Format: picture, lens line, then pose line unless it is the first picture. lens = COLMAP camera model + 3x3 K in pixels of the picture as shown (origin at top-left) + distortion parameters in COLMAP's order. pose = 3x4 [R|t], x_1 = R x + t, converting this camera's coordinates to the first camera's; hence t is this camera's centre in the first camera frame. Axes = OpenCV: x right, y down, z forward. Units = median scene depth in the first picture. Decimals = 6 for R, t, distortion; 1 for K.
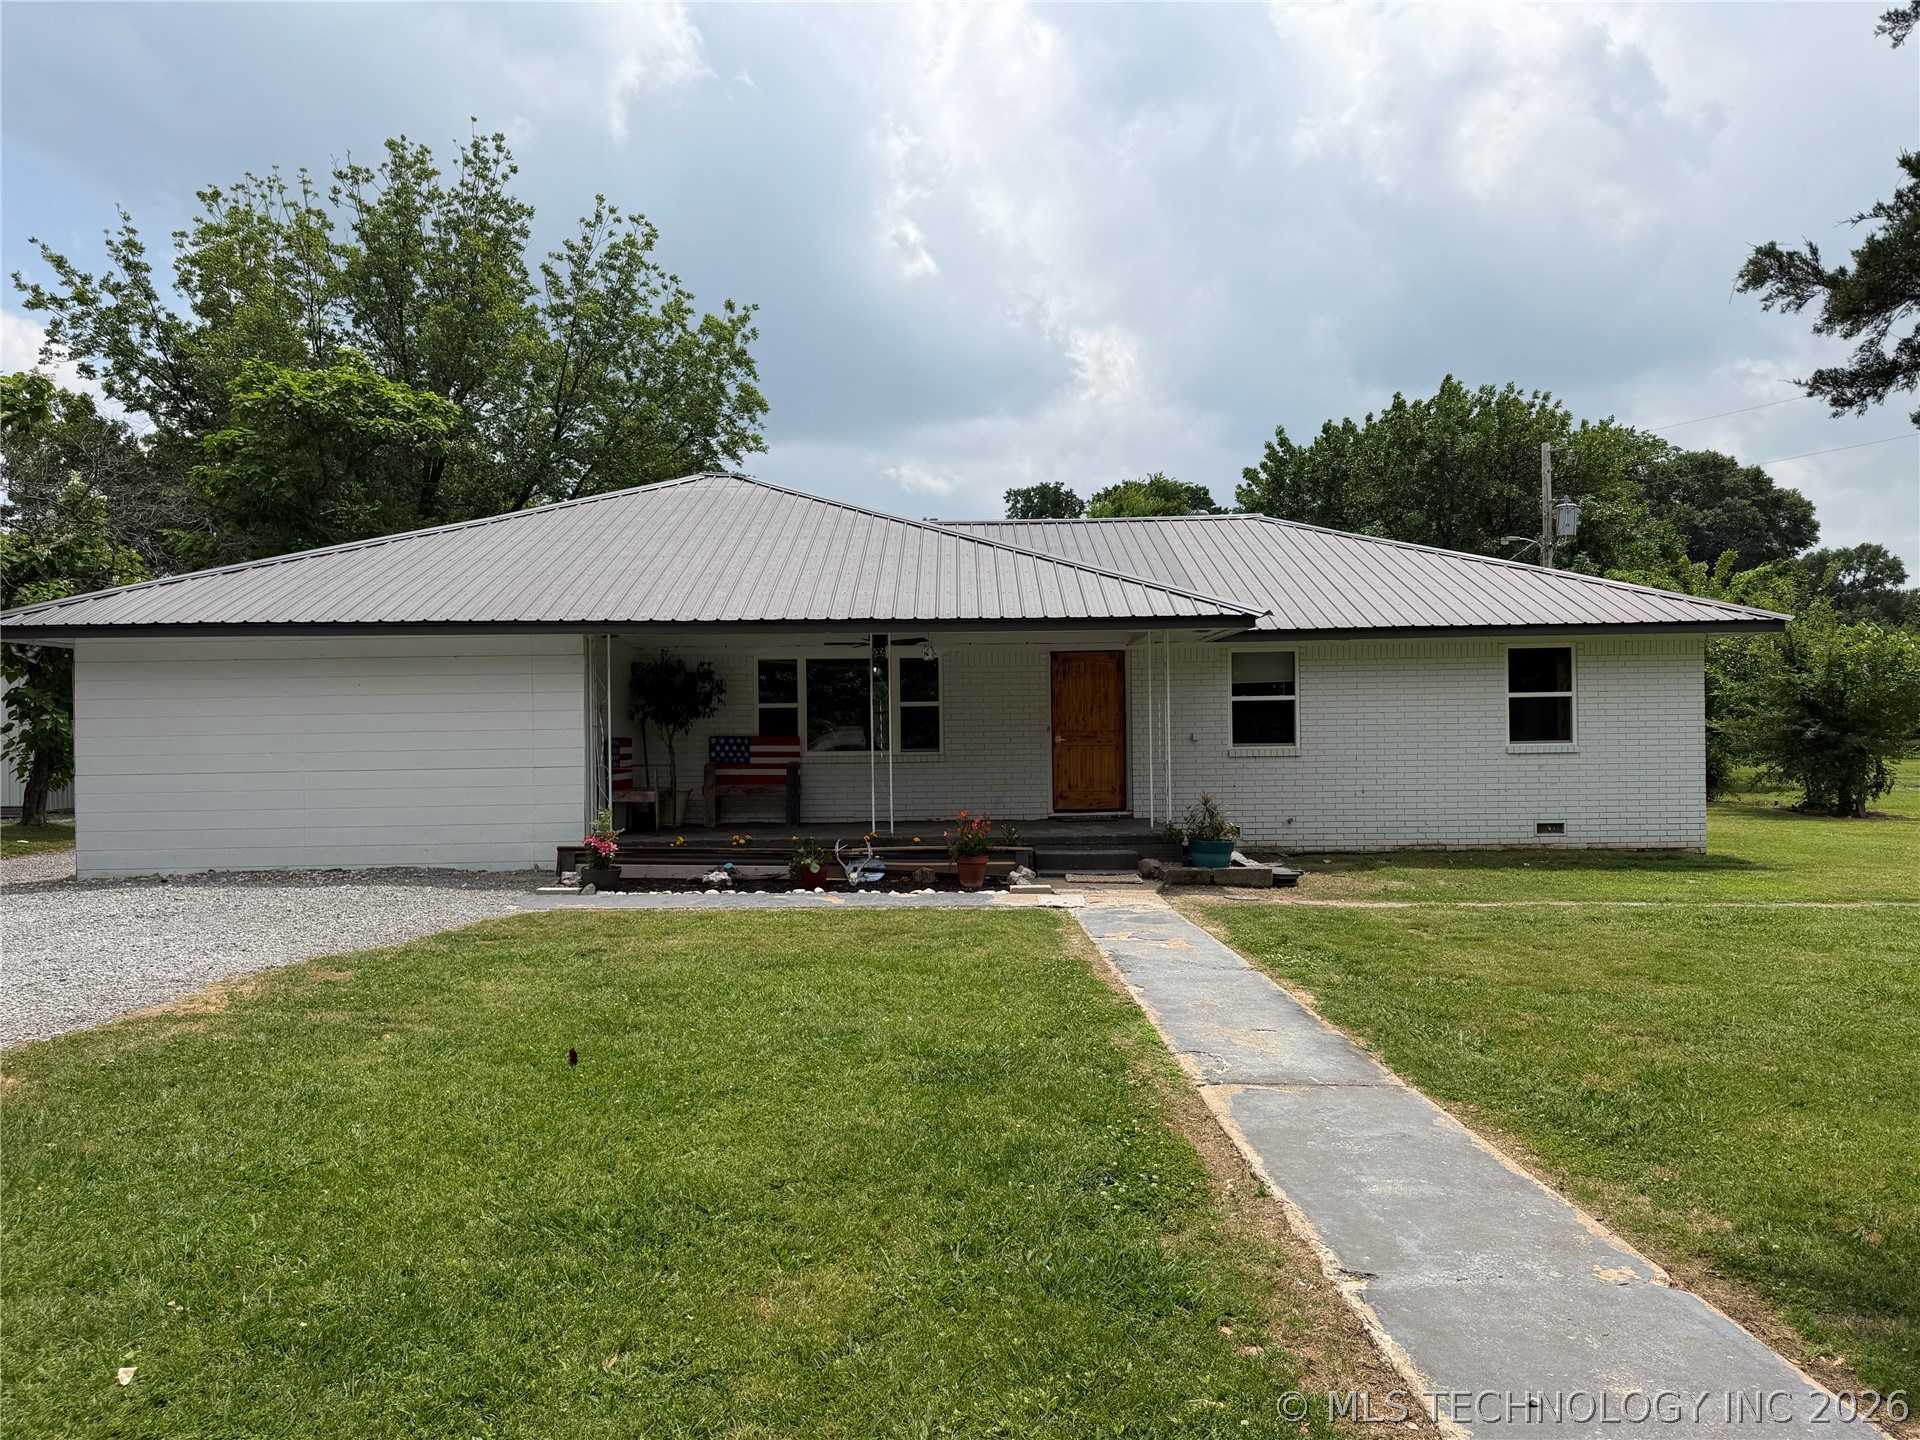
lens RADIAL K [[1346.0, 0, 950.9], [0, 1346.0, 714.8], [0, 0, 1]] dist [0.042381, -0.056493]
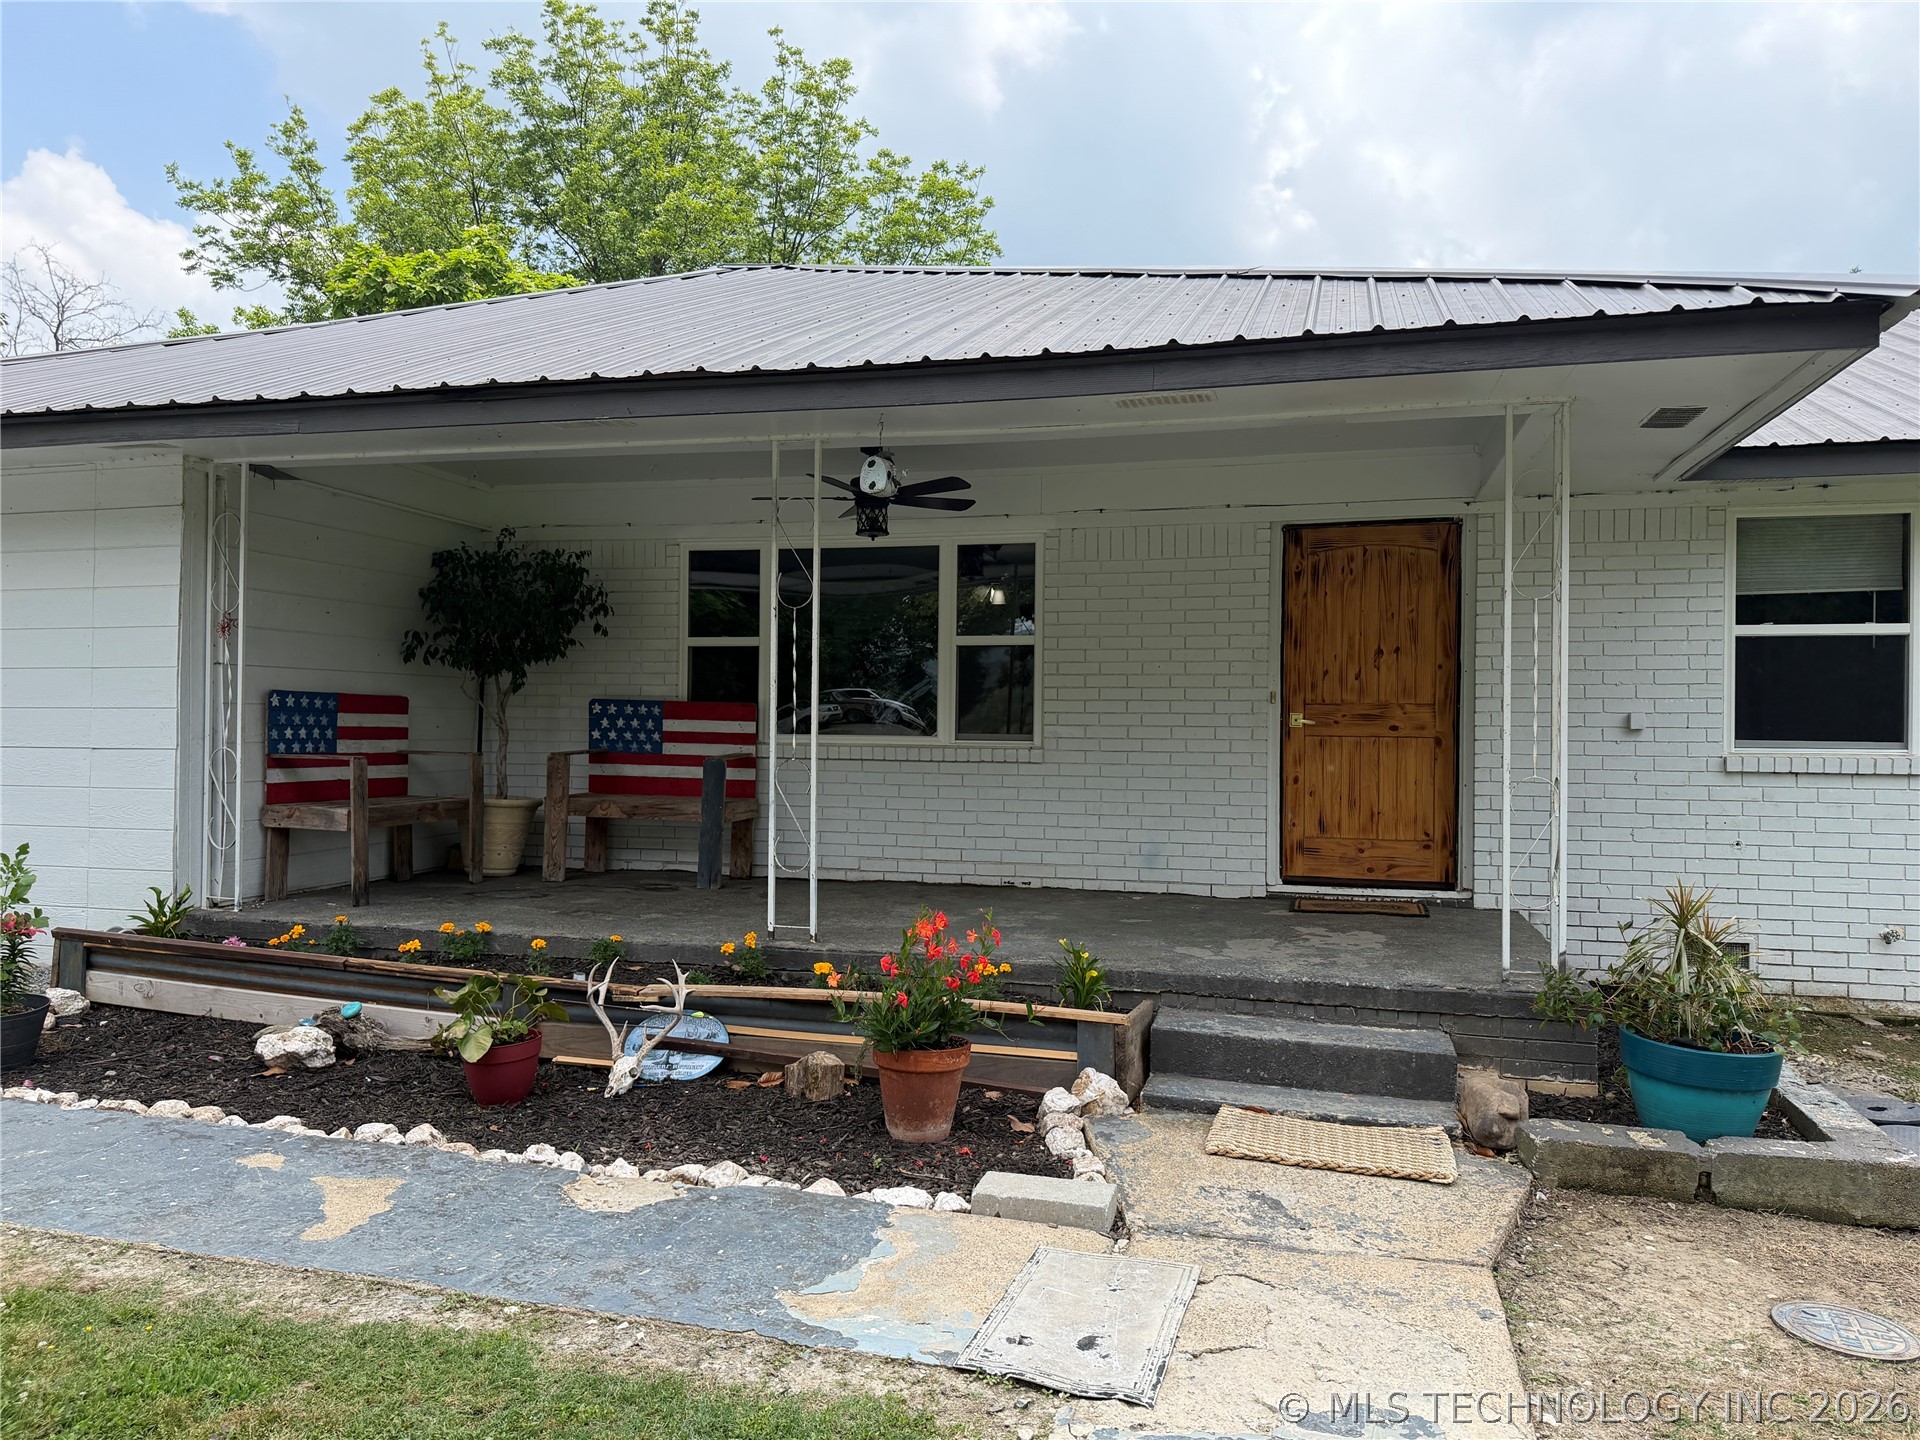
lens RADIAL K [[1346.0, 0, 950.7], [0, 1346.0, 715.8], [0, 0, 1]] dist [0.042381, -0.056493]
pose [[0.963754, 0.020794, -0.265981, 0.088810], [-0.020100, 0.999784, 0.005330, 0.016714], [0.266034, 0.000210, 0.963964, 0.539606]]
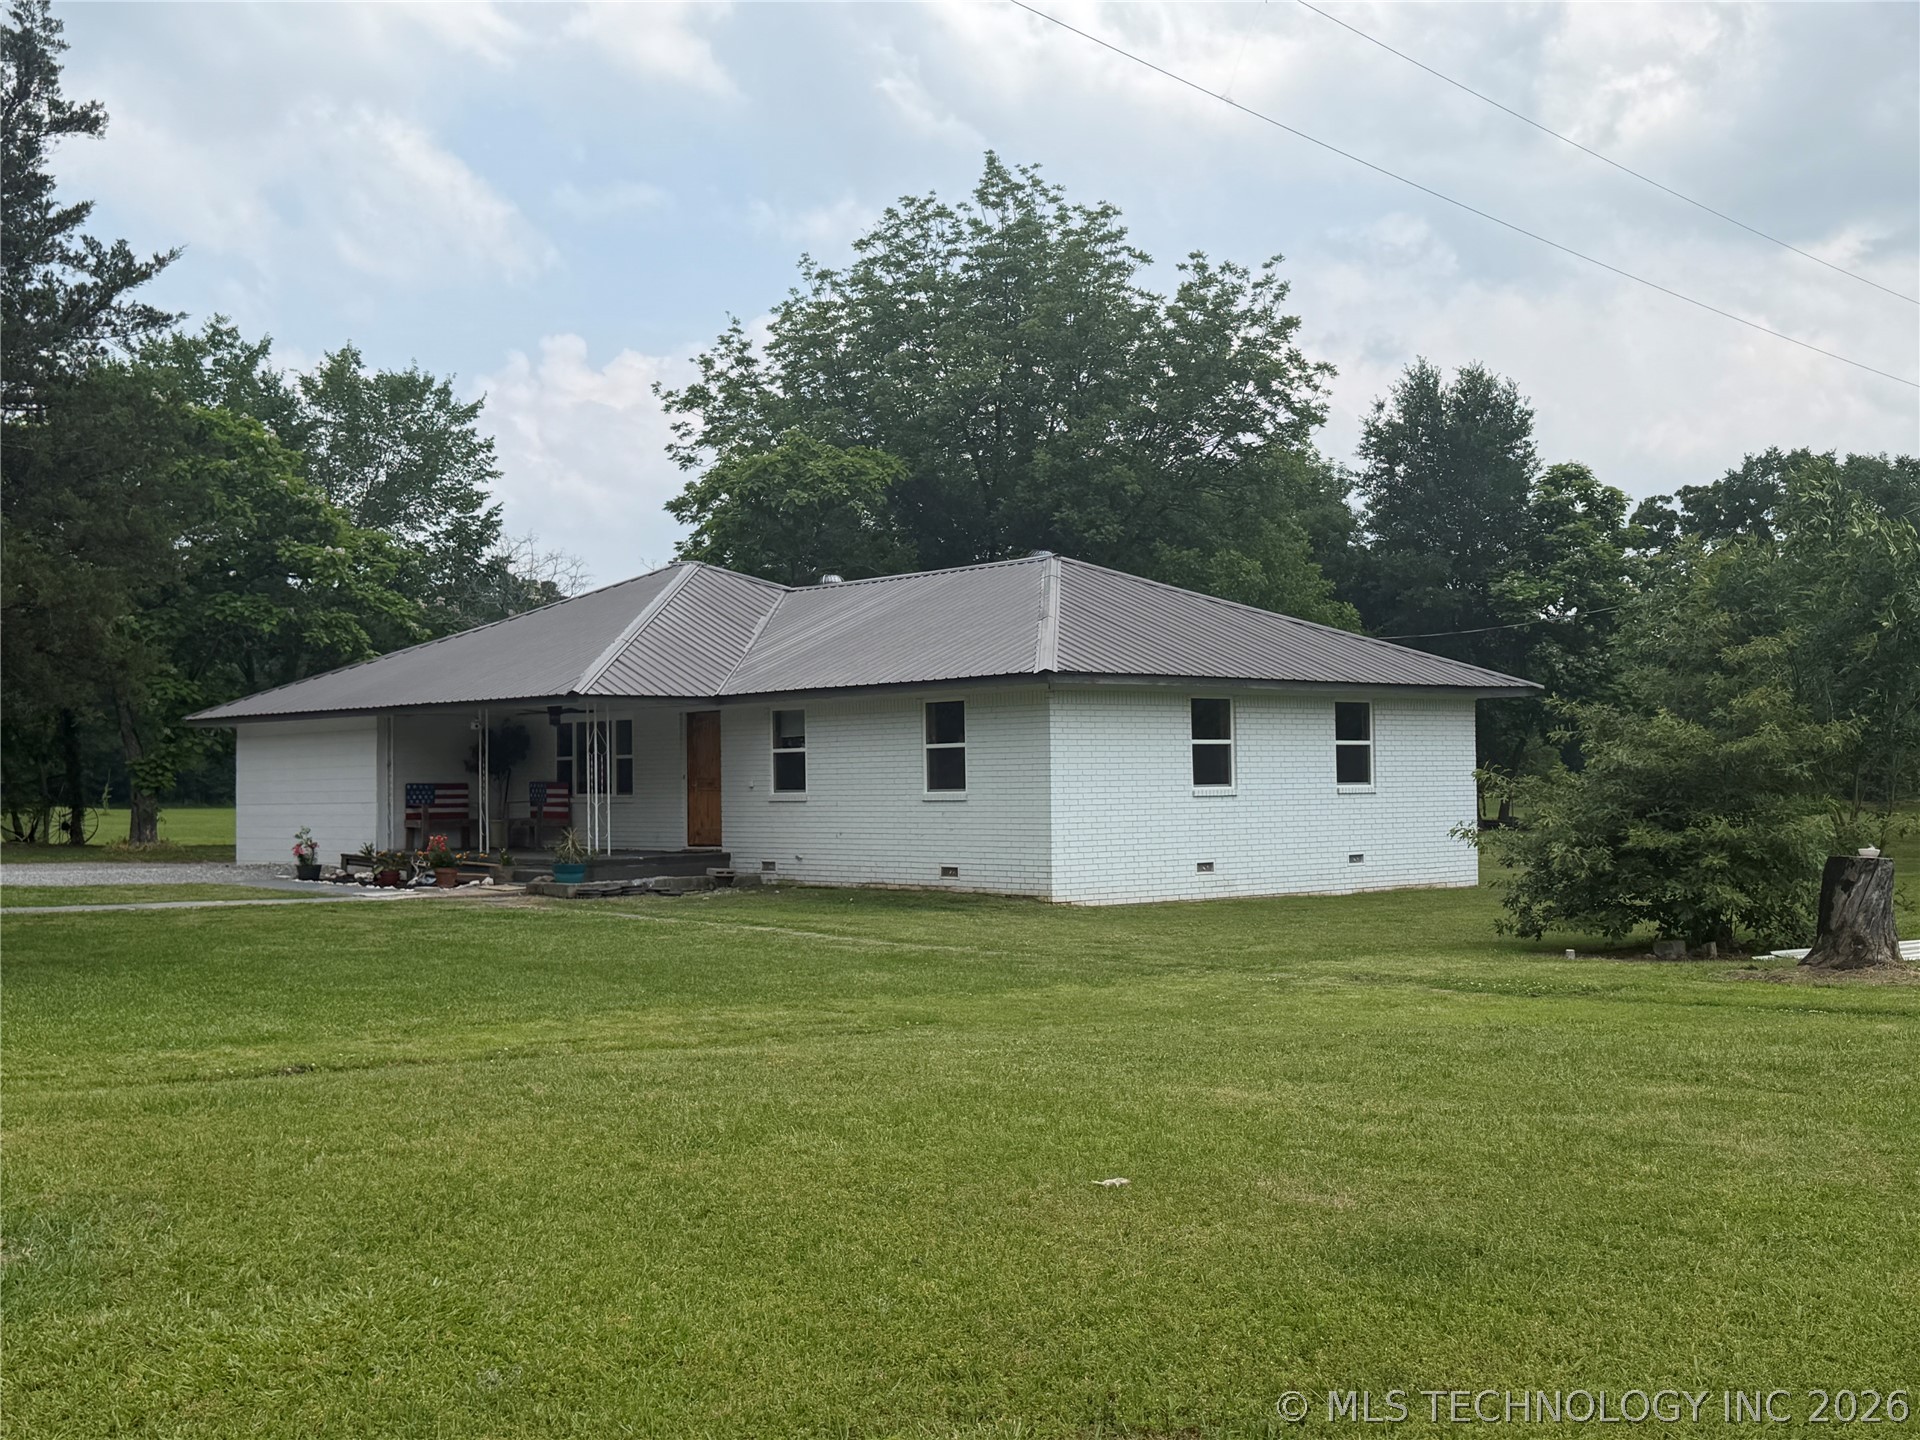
lens RADIAL K [[2046.1, 0, 965.1], [0, 2046.1, 706.0], [0, 0, 1]] dist [0.086084, 0.000000]
pose [[0.674138, -0.023357, -0.738236, 1.623027], [0.011986, 0.999714, -0.020684, -0.012153], [0.738508, 0.005095, 0.674225, -0.062484]]
